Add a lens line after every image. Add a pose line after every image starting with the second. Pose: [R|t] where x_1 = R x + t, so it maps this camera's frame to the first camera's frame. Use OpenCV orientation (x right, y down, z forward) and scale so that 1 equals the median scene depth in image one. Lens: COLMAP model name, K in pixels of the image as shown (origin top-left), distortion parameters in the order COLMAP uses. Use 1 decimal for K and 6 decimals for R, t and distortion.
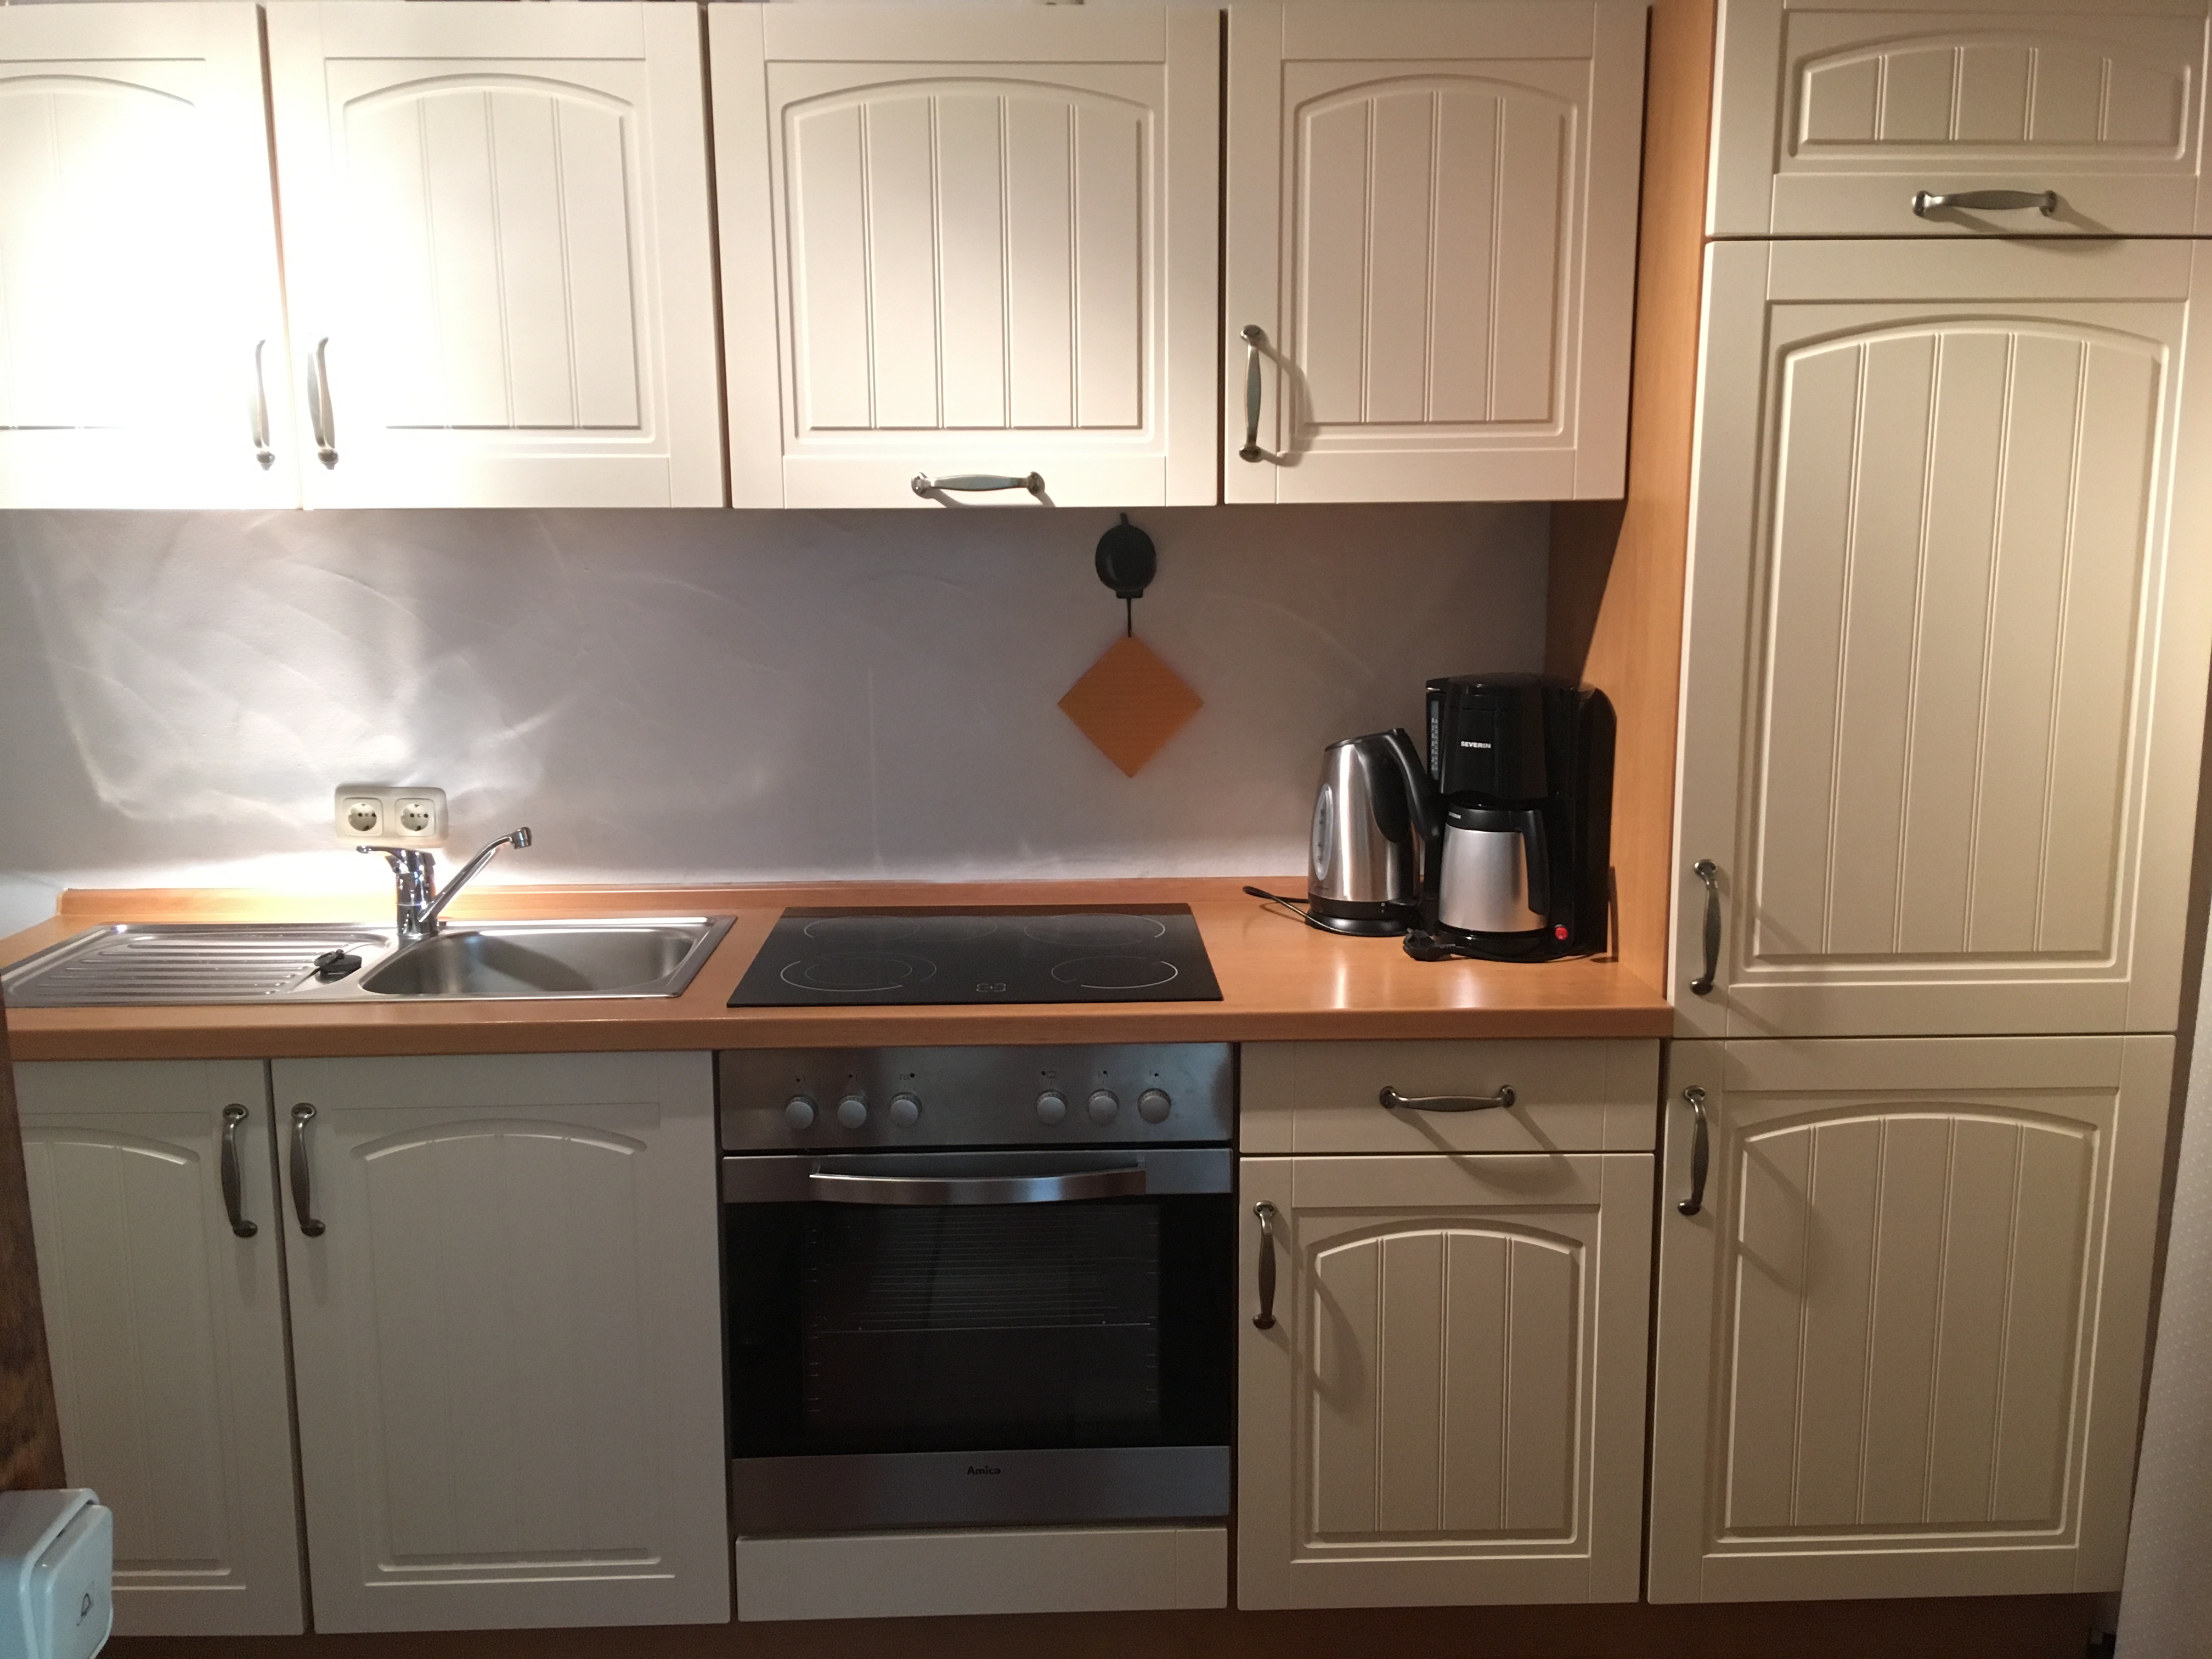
lens RADIAL K [[1820.8, 0, 1106.0], [0, 1820.8, 829.5], [0, 0, 1]] dist [0.125316, -0.192772]
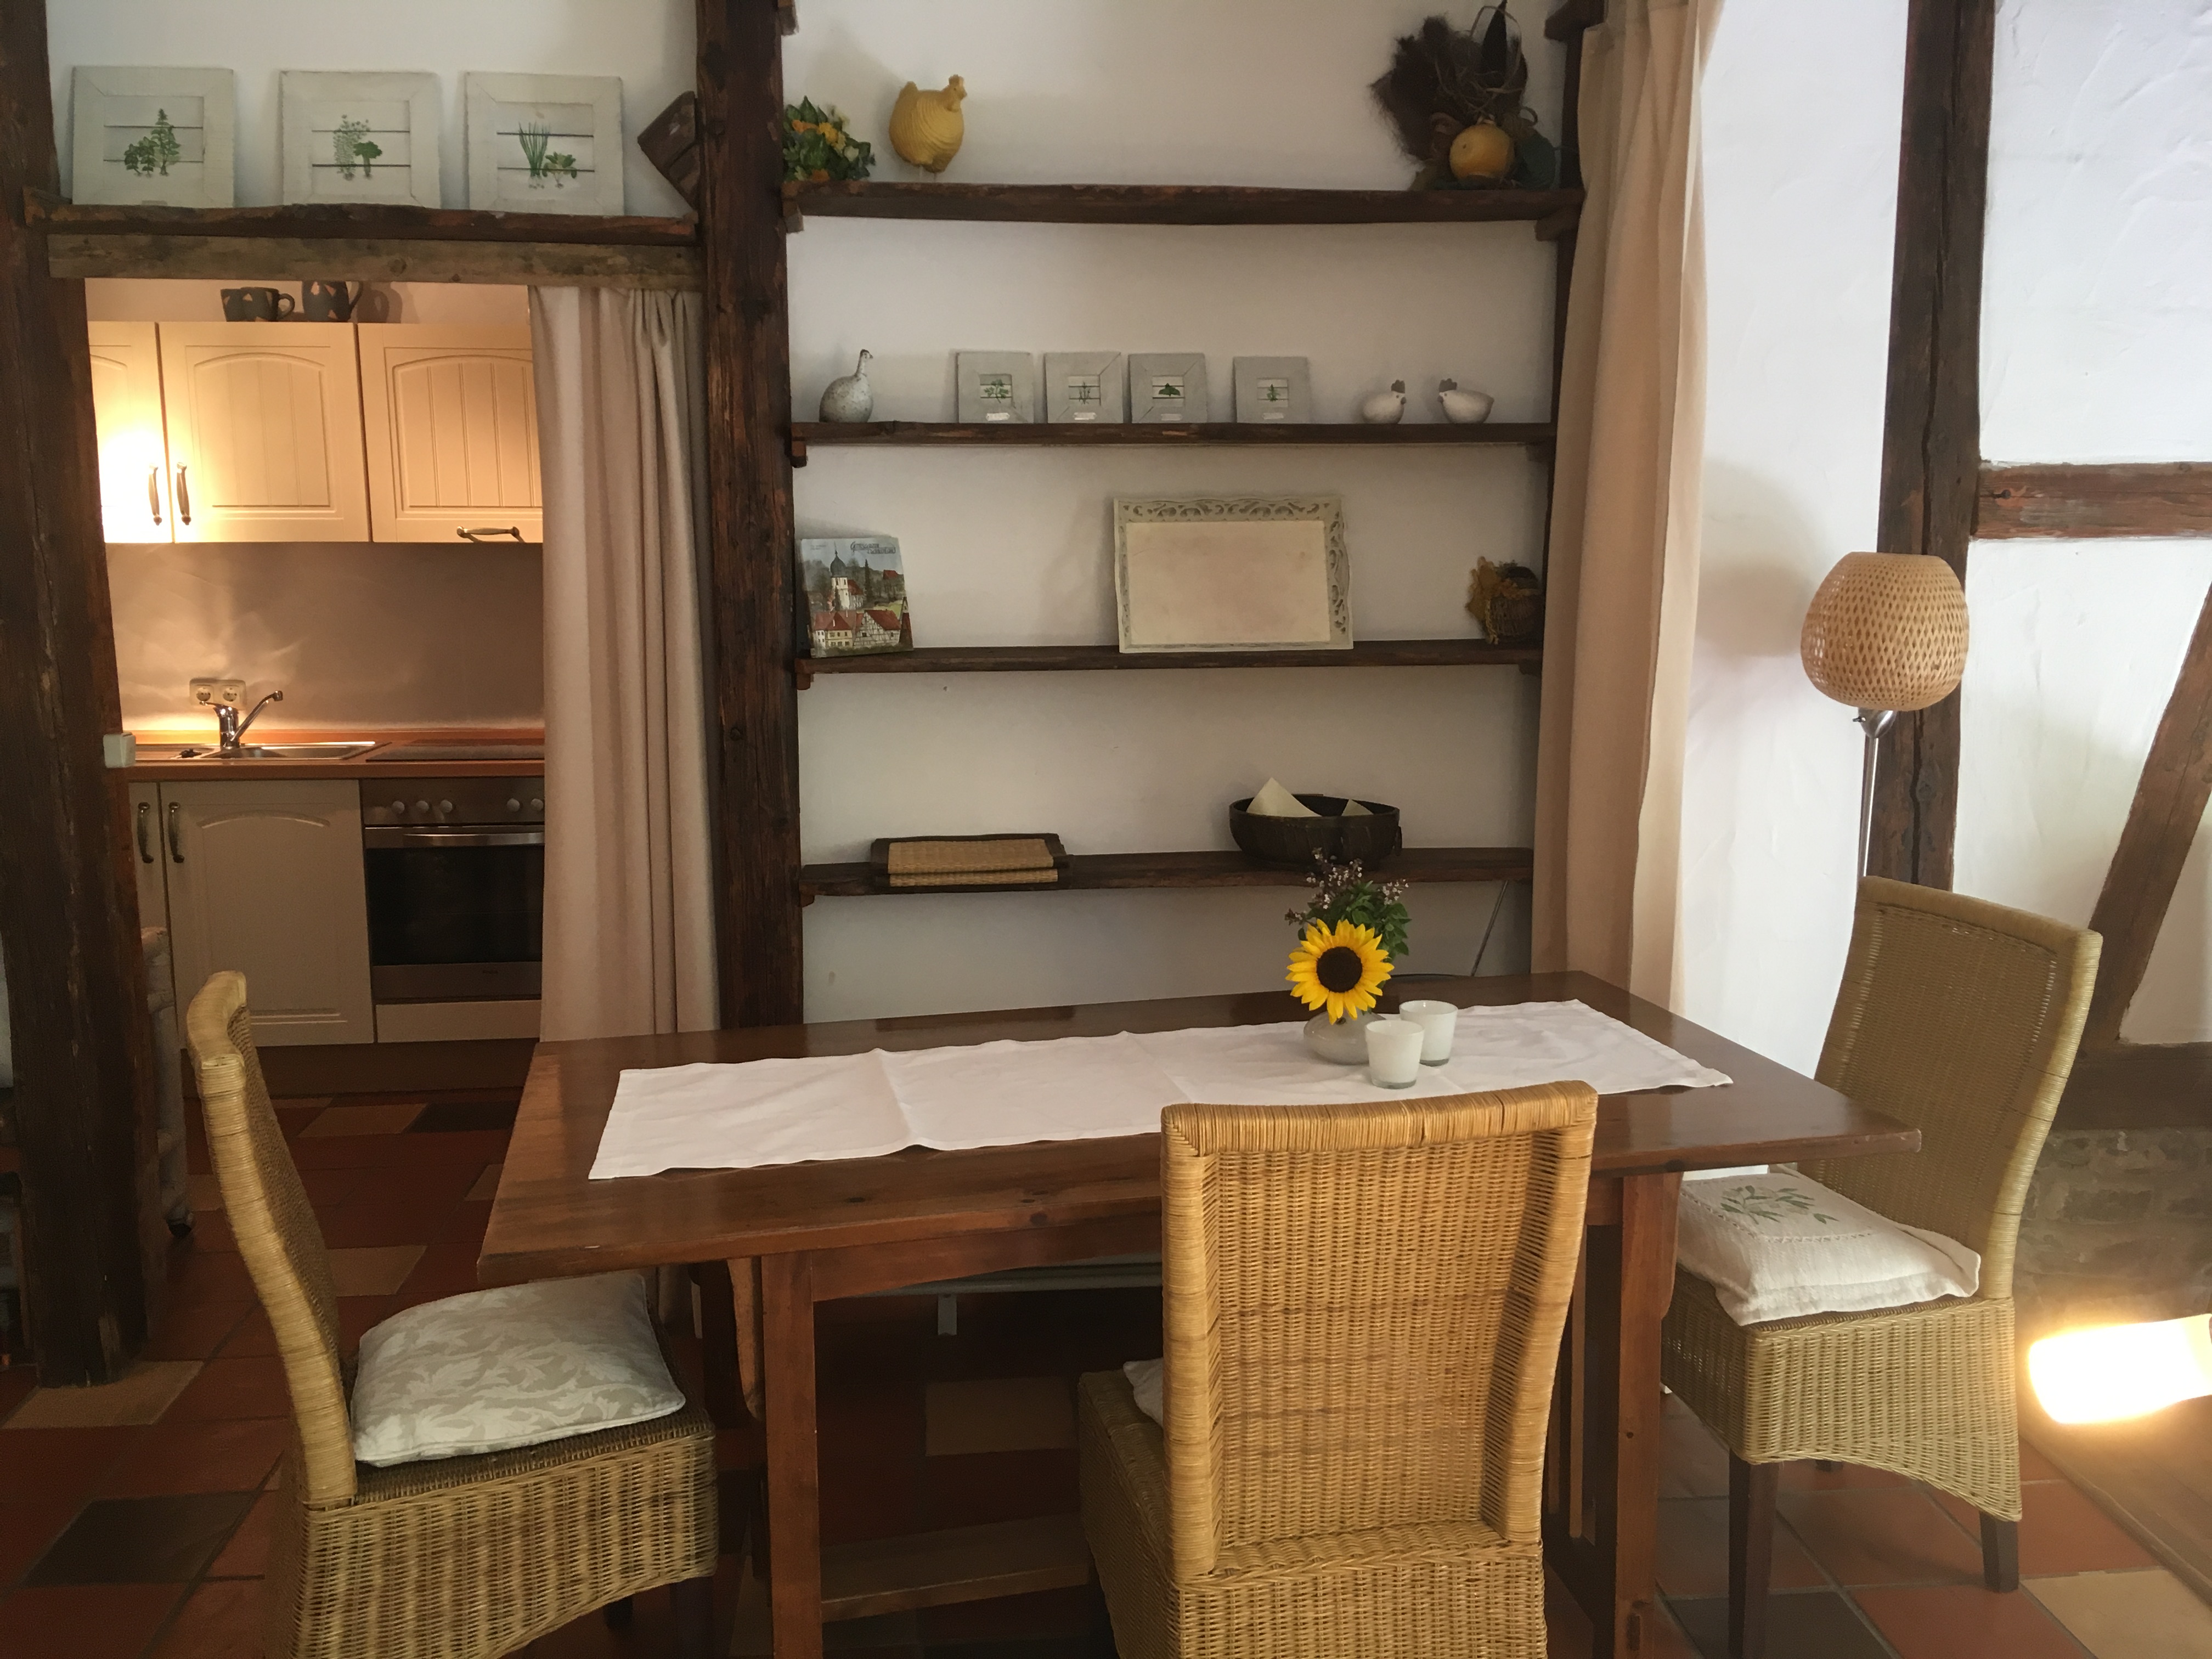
lens RADIAL K [[1820.8, 0, 1106.0], [0, 1820.8, 829.5], [0, 0, 1]] dist [0.125316, -0.192772]
pose [[0.998280, -0.007533, 0.058133, 0.535173], [0.009070, 0.999615, -0.026223, 0.232964], [-0.057913, 0.026705, 0.997964, -1.243850]]
